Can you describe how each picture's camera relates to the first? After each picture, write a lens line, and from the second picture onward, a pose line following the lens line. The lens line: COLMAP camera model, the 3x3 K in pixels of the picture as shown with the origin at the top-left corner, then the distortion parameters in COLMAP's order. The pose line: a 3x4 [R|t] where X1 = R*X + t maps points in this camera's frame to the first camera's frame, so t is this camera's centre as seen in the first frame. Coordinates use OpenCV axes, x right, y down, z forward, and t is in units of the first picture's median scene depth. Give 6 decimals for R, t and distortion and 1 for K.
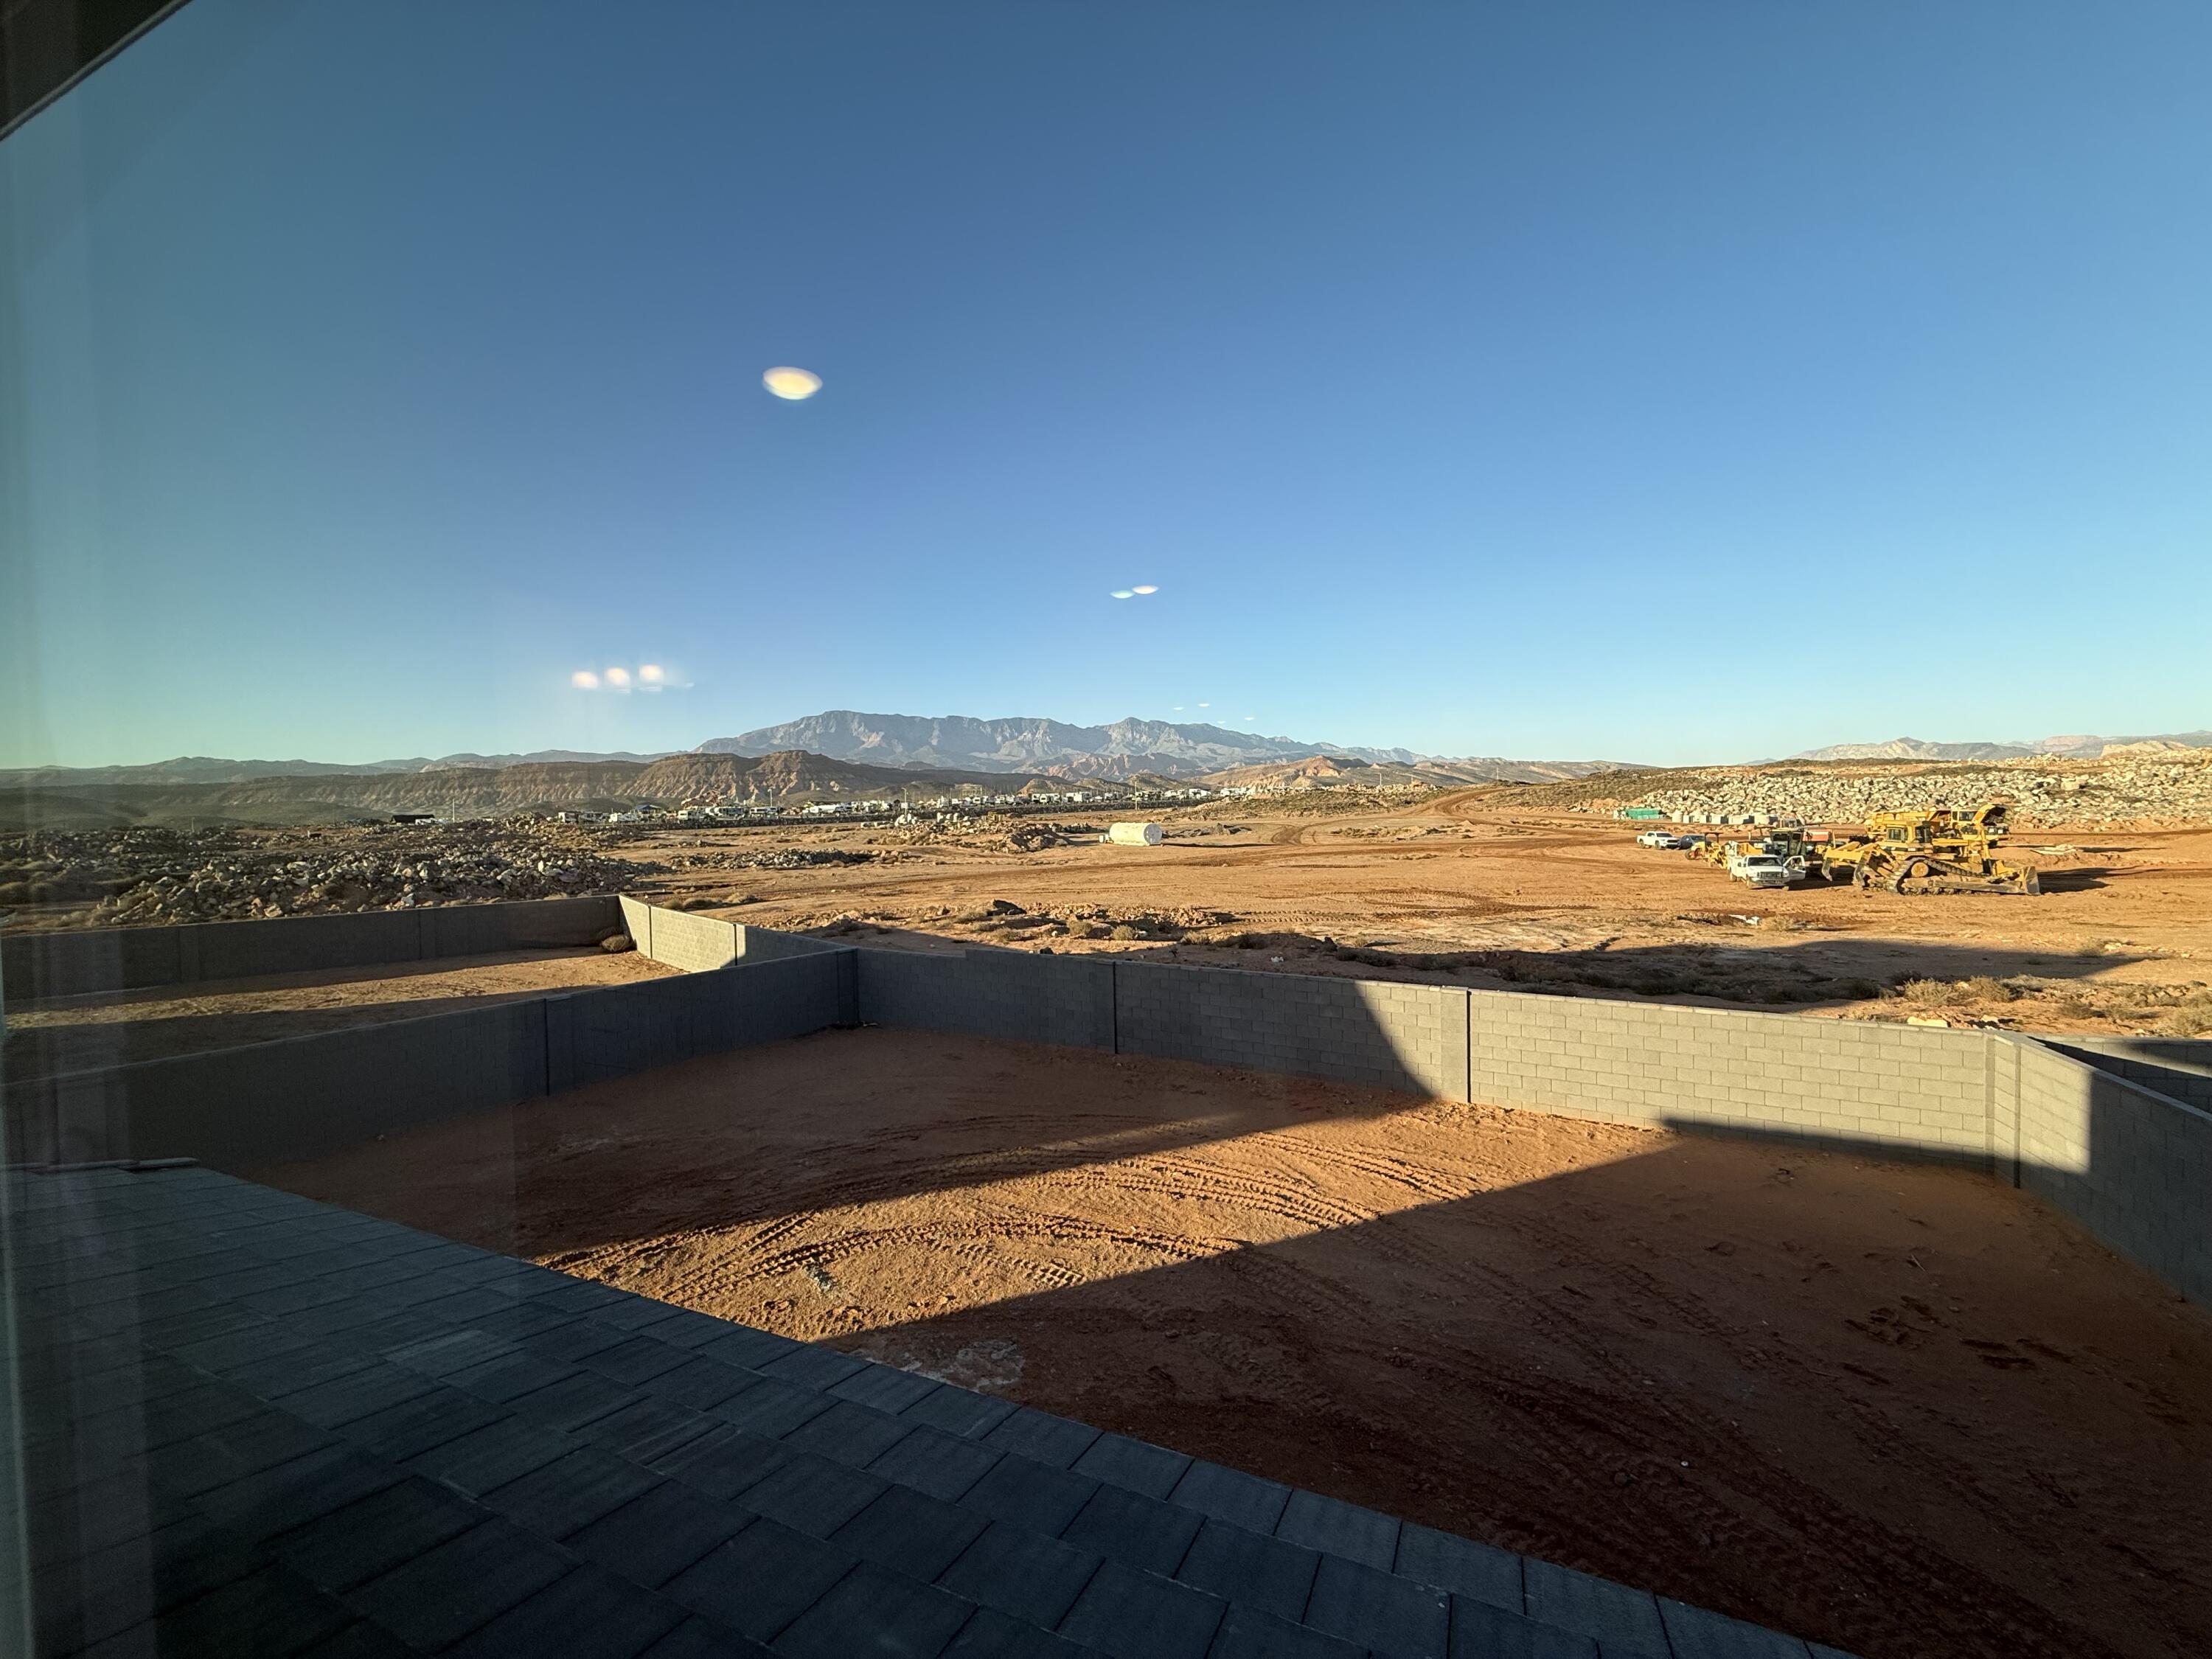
lens RADIAL K [[878.8, 0, 1097.2], [0, 878.8, 824.9], [0, 0, 1]] dist [0.000338, 0.000180]
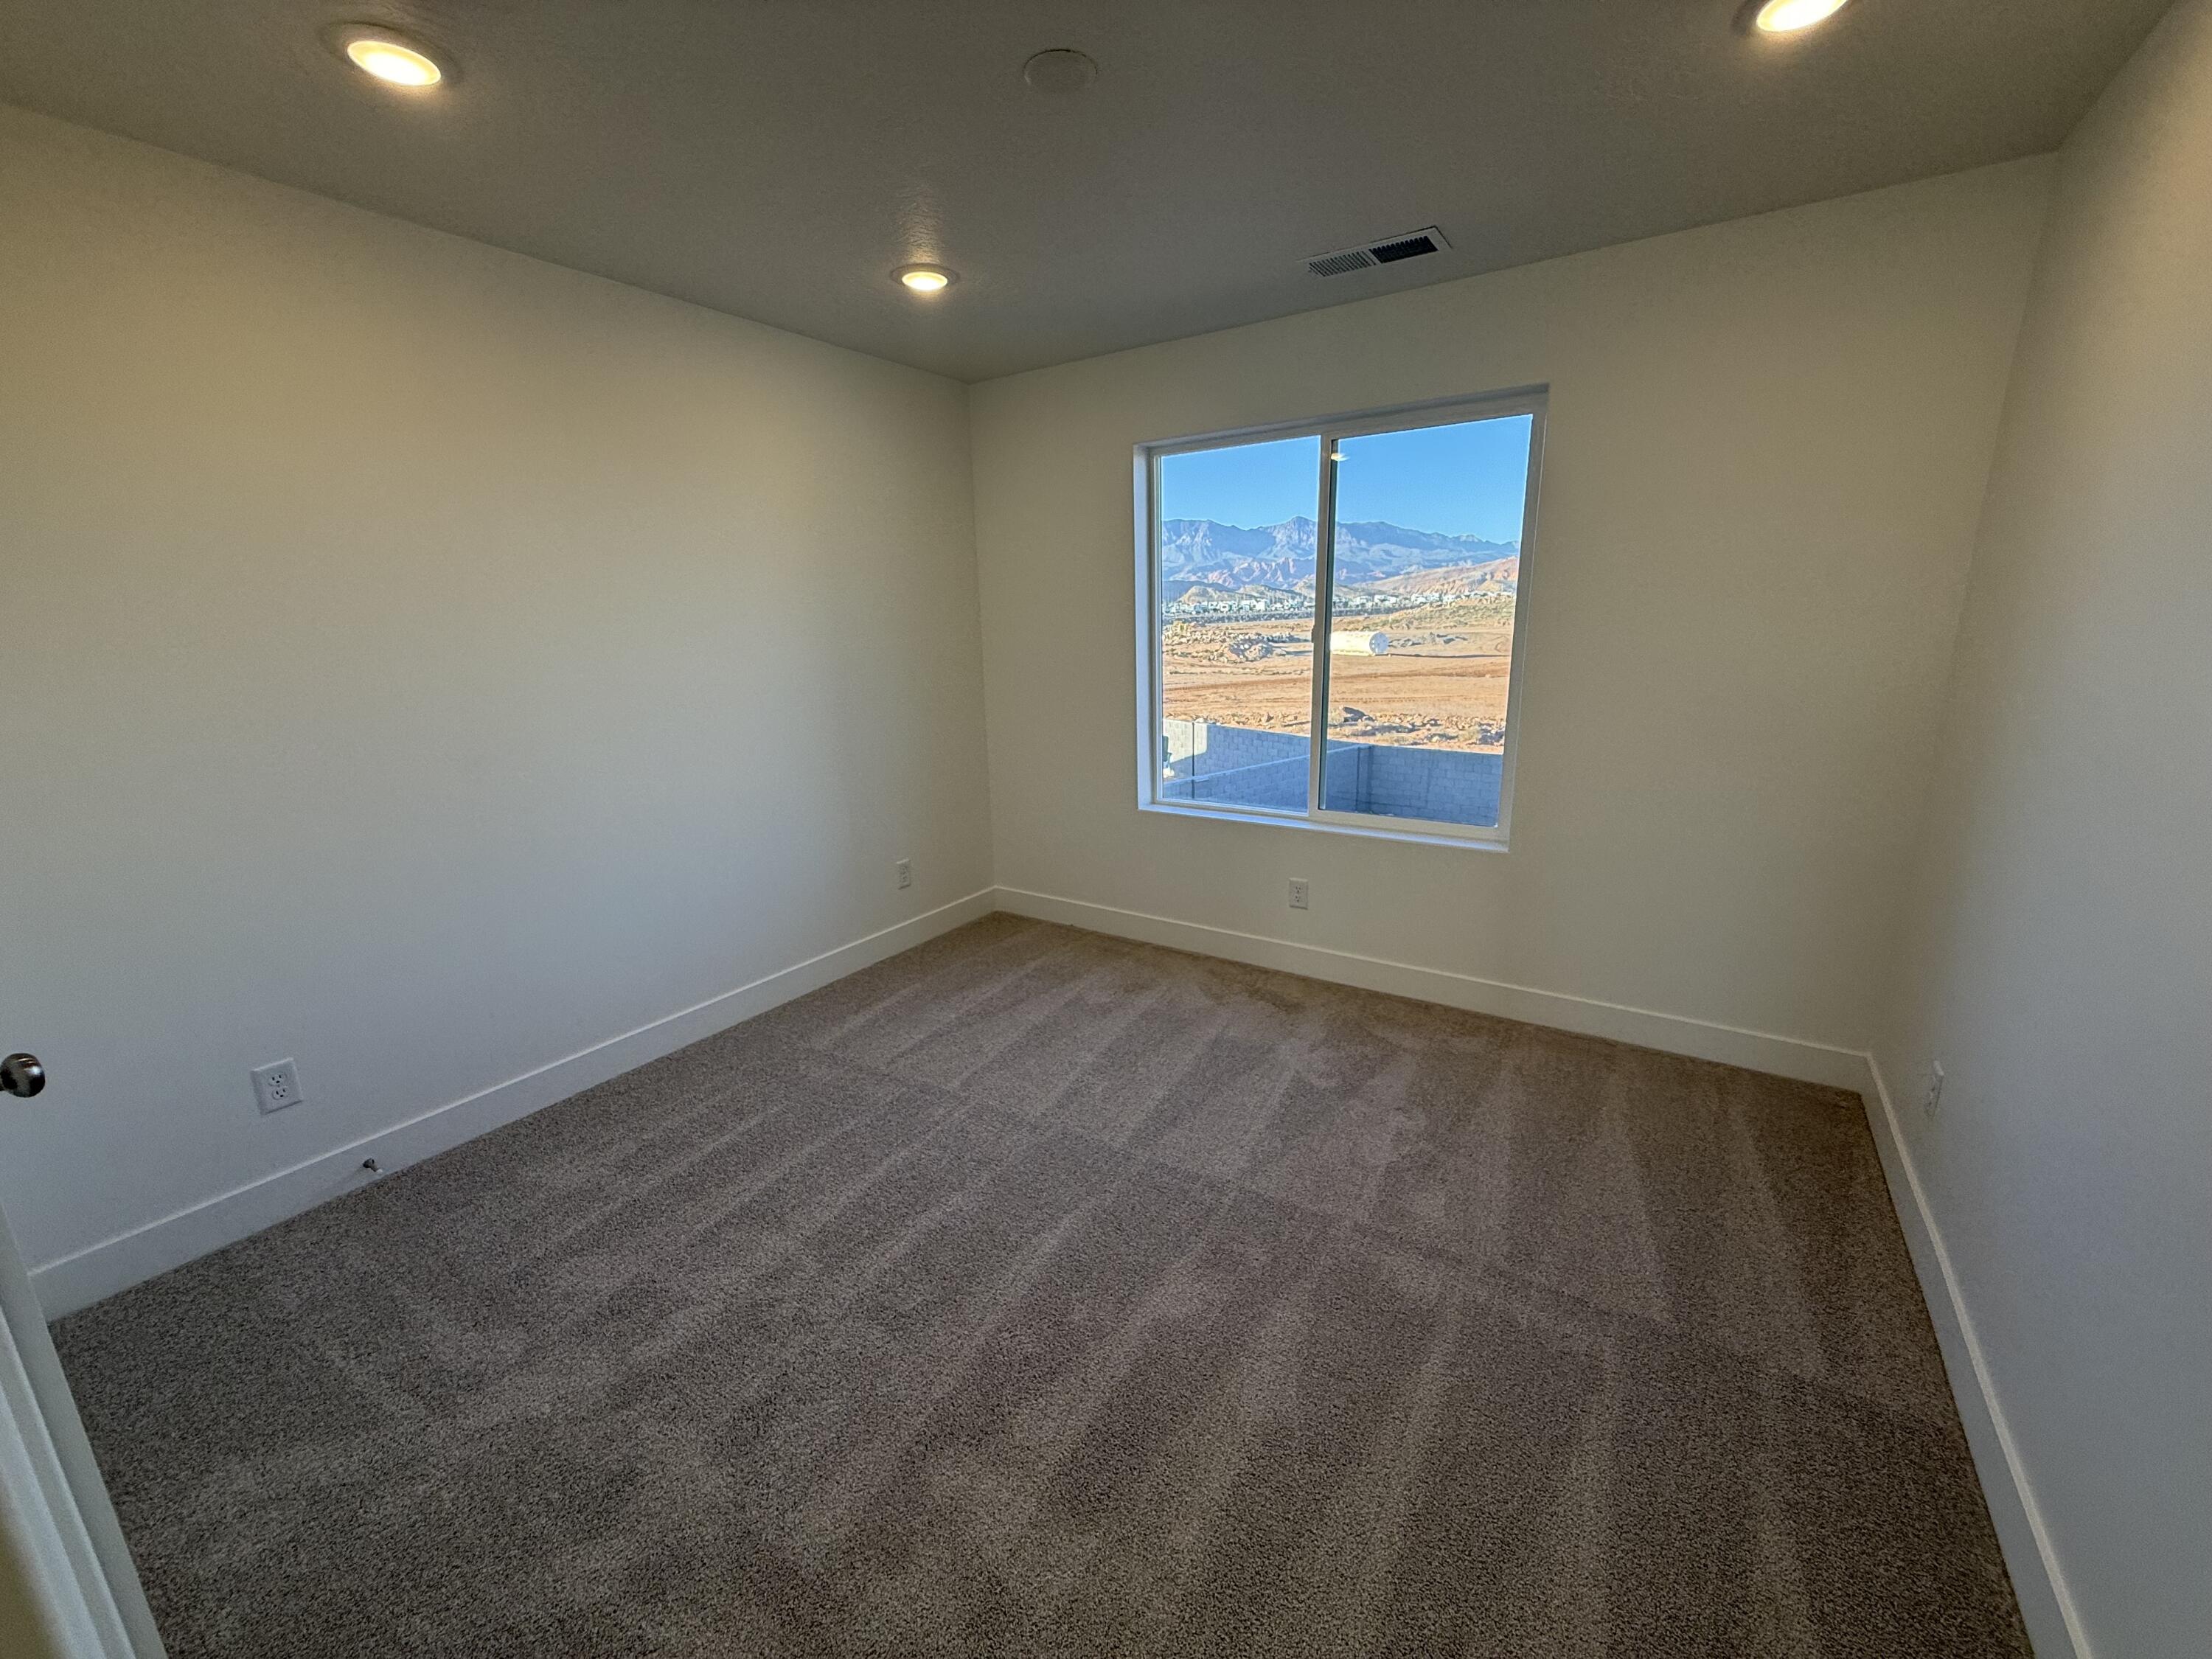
lens RADIAL K [[878.8, 0, 1105.7], [0, 878.8, 842.1], [0, 0, 1]] dist [0.000338, 0.000180]
pose [[0.986038, 0.037969, -0.162132, -0.119886], [0.000141, 0.973467, 0.228826, 0.003492], [0.166519, -0.225654, 0.959871, -0.026070]]
